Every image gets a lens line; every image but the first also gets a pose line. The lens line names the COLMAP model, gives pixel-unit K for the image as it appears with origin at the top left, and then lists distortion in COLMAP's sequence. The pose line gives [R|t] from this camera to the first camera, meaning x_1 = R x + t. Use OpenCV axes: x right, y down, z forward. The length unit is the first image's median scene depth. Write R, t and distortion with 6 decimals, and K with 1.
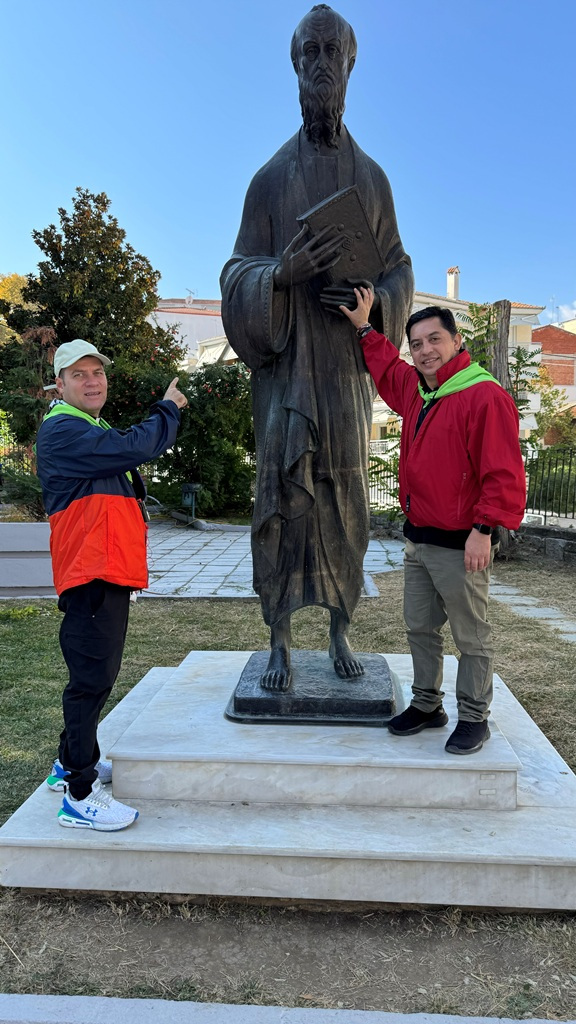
lens RADIAL K [[718.0, 0, 282.2], [0, 718.0, 513.3], [0, 0, 1]] dist [0.116077, -0.183813]
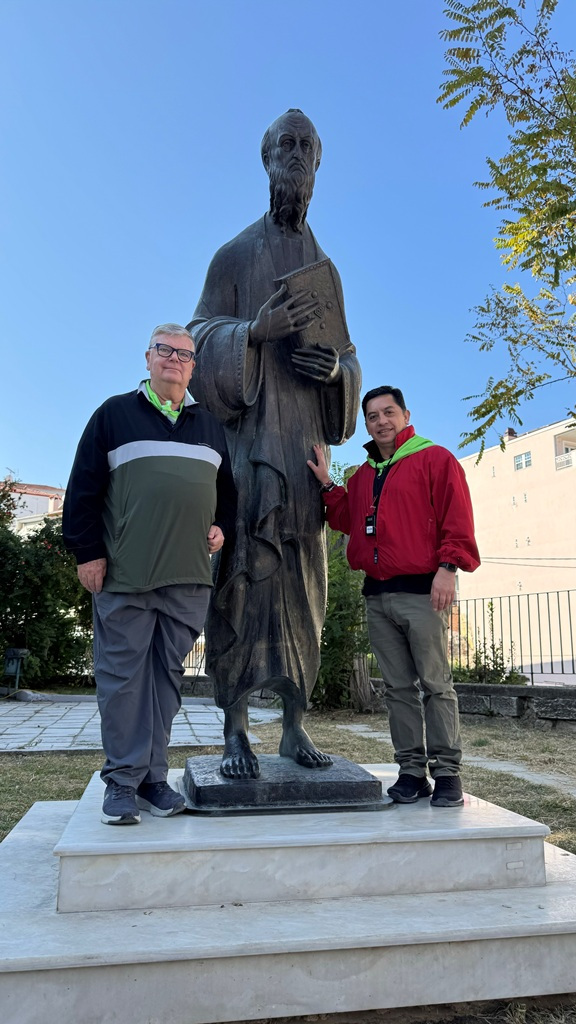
lens RADIAL K [[723.5, 0, 288.0], [0, 723.5, 512.0], [0, 0, 1]] dist [0.069458, -0.069390]
pose [[0.966234, 0.059179, 0.250779, -0.189262], [0.008686, 0.965233, -0.261245, 0.168459], [-0.257520, 0.254602, 0.932127, 0.120677]]
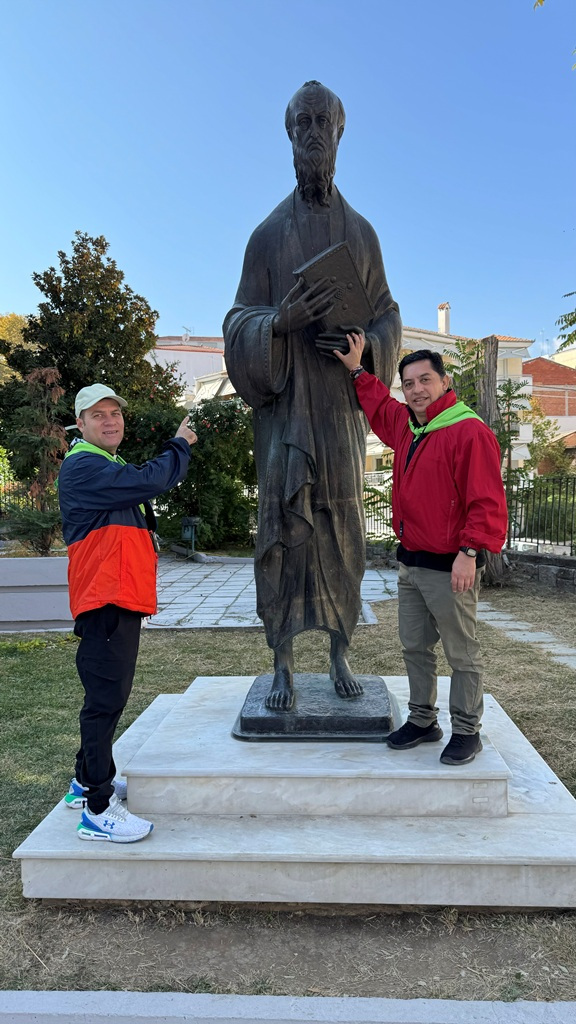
lens RADIAL K [[717.9, 0, 288.0], [0, 717.9, 512.0], [0, 0, 1]] dist [0.117457, -0.184971]
pose [[0.999829, -0.014390, 0.011604, -0.005174], [0.014921, 0.998783, -0.047002, 0.006019], [-0.010914, 0.047167, 0.998827, -0.069561]]
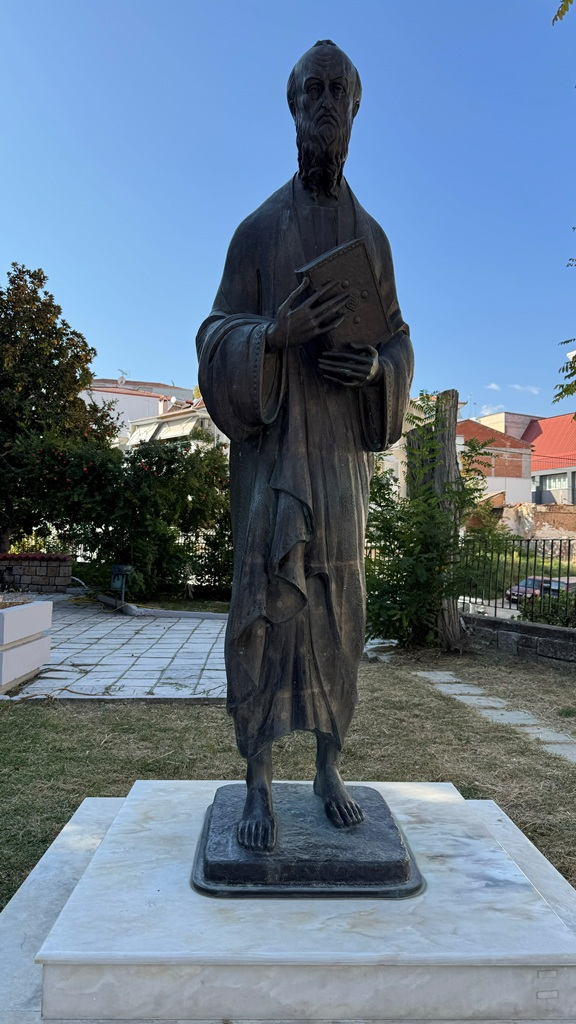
lens RADIAL K [[718.0, 0, 282.2], [0, 718.0, 513.3], [0, 0, 1]] dist [0.116077, -0.183813]
pose [[0.994611, 0.025011, 0.100611, -0.070679], [-0.013567, 0.993518, -0.112859, -0.024560], [-0.102782, 0.110886, 0.988504, 0.181648]]
